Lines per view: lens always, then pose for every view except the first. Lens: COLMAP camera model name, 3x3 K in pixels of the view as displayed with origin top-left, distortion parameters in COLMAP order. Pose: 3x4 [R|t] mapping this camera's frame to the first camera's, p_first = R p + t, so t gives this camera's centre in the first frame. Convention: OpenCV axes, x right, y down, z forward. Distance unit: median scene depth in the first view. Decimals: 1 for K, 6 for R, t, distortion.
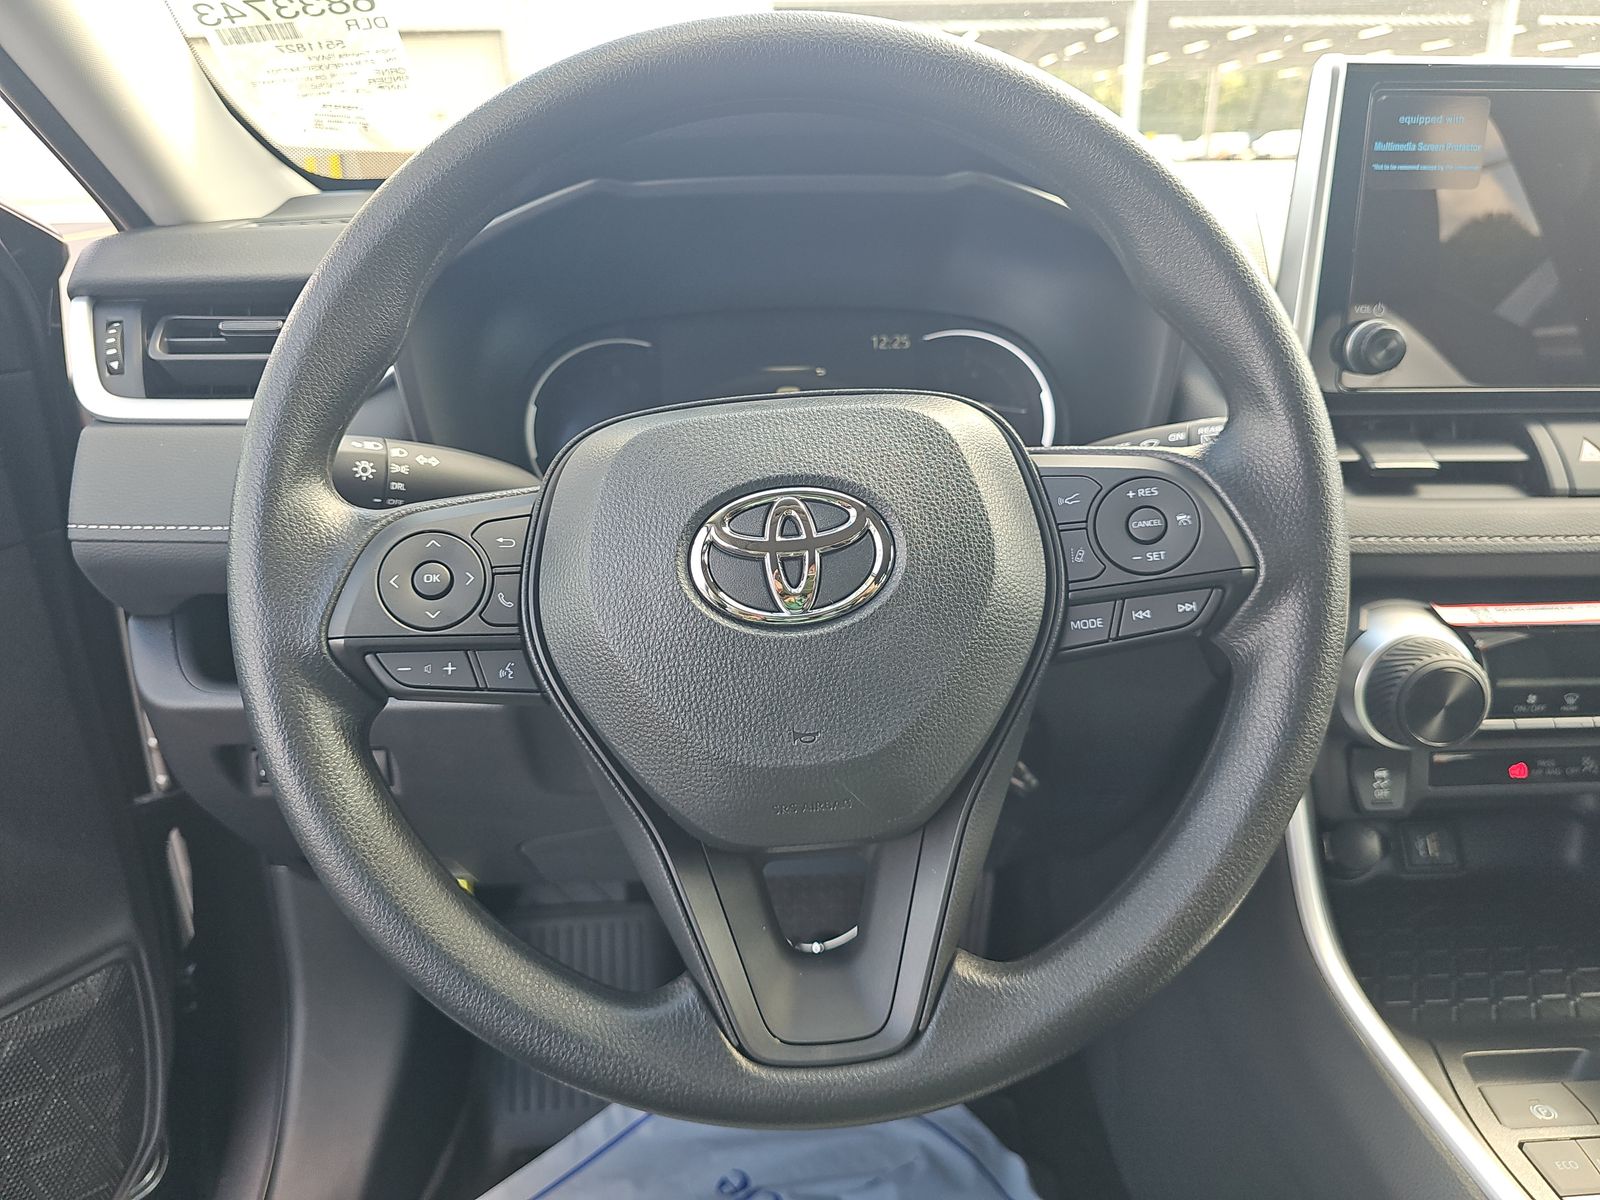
lens RADIAL K [[1077.0, 0, 800.0], [0, 1077.0, 600.0], [0, 0, 1]] dist [0.039608, -0.061321]
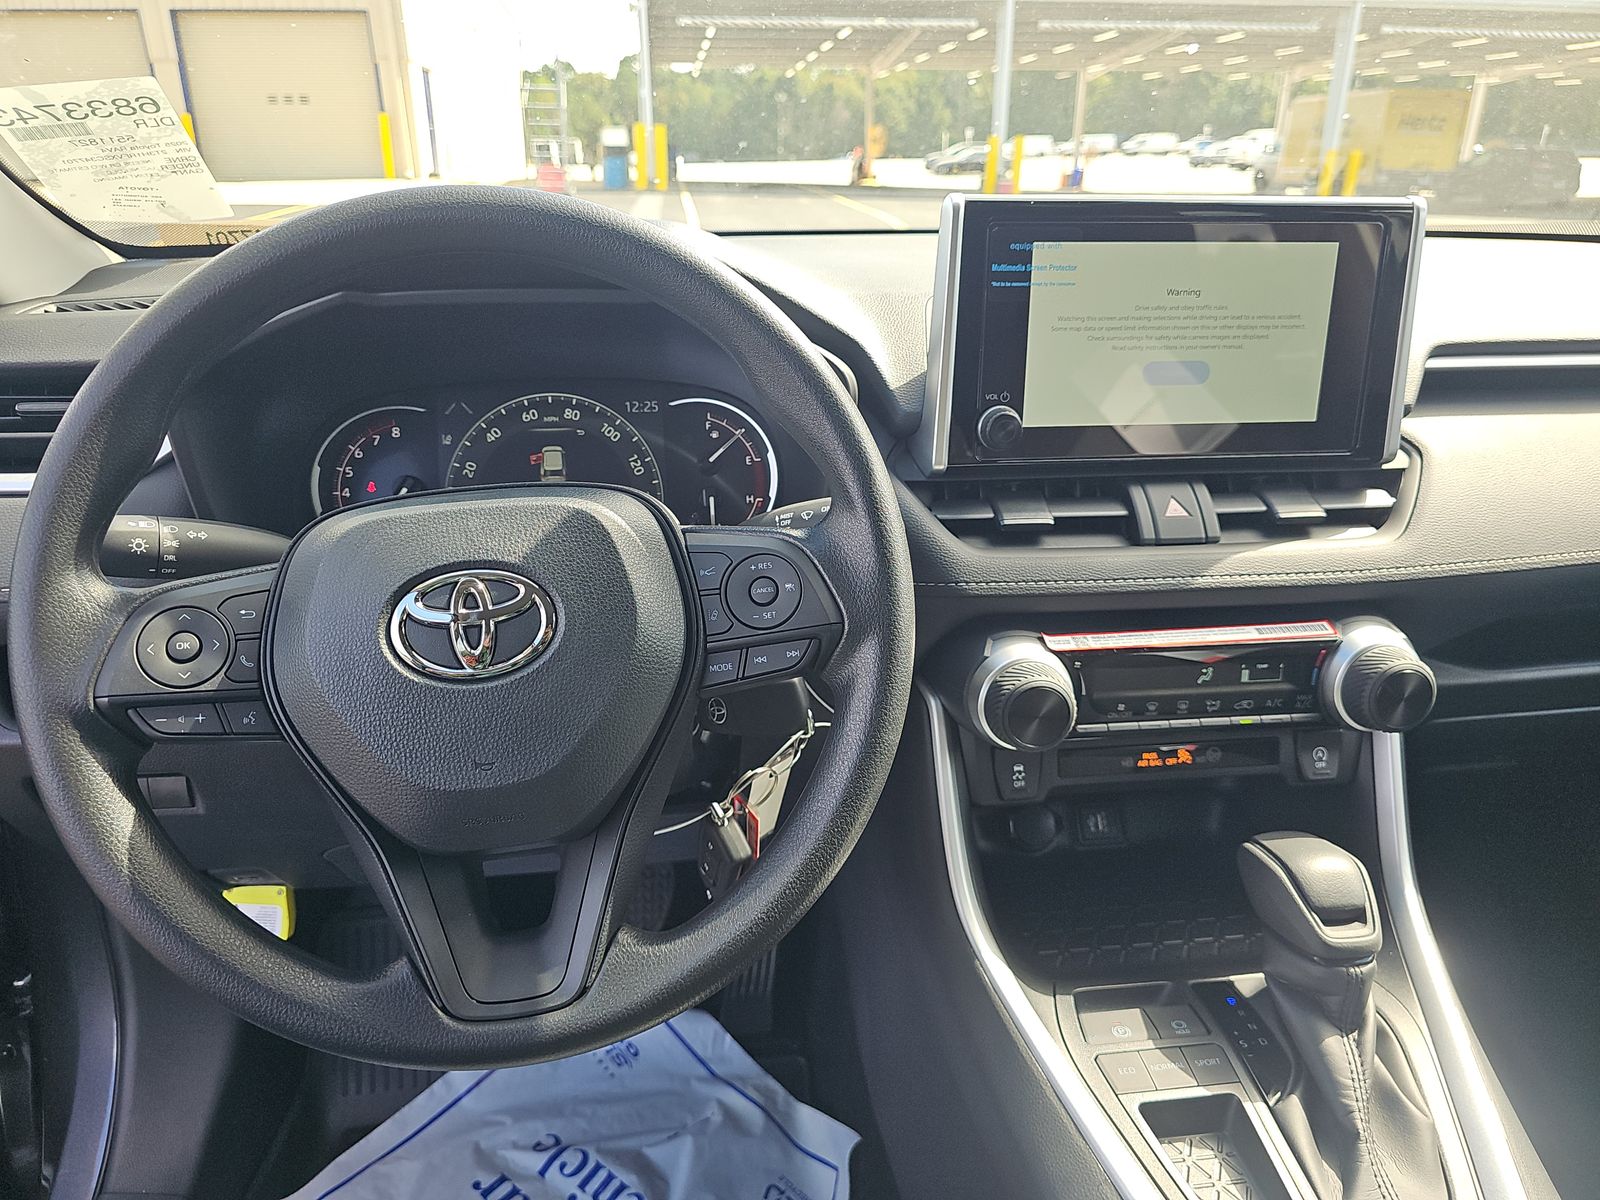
lens RADIAL K [[1085.2, 0, 805.6], [0, 1085.2, 606.9], [0, 0, 1]] dist [0.036107, -0.046293]
pose [[0.995620, -0.020698, 0.091172, 0.204739], [0.019051, 0.999640, 0.018899, -0.059955], [-0.091531, -0.017079, 0.995656, -0.246068]]
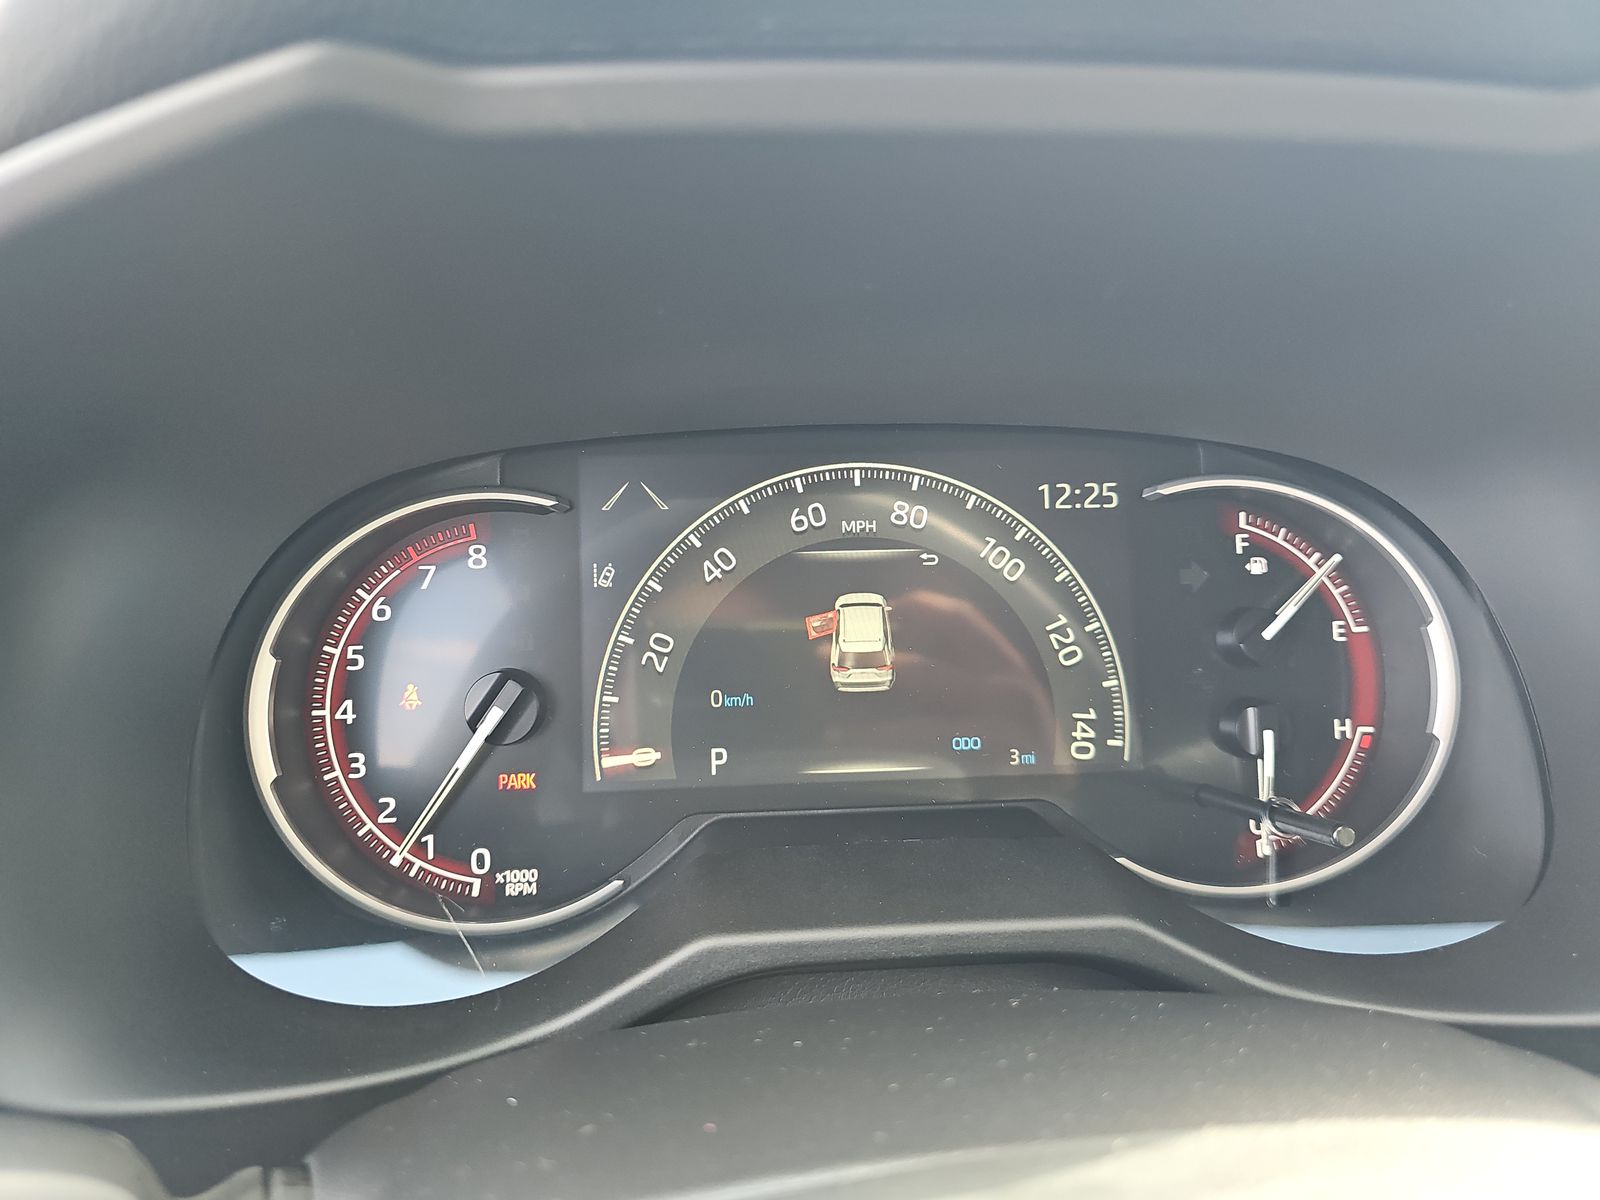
lens RADIAL K [[1077.0, 0, 800.0], [0, 1077.0, 600.0], [0, 0, 1]] dist [0.039608, -0.061321]
pose [[0.997622, -0.001182, 0.068915, -0.094158], [0.002722, 0.999748, -0.022261, -0.254506], [-0.068871, 0.022395, 0.997374, 0.753253]]
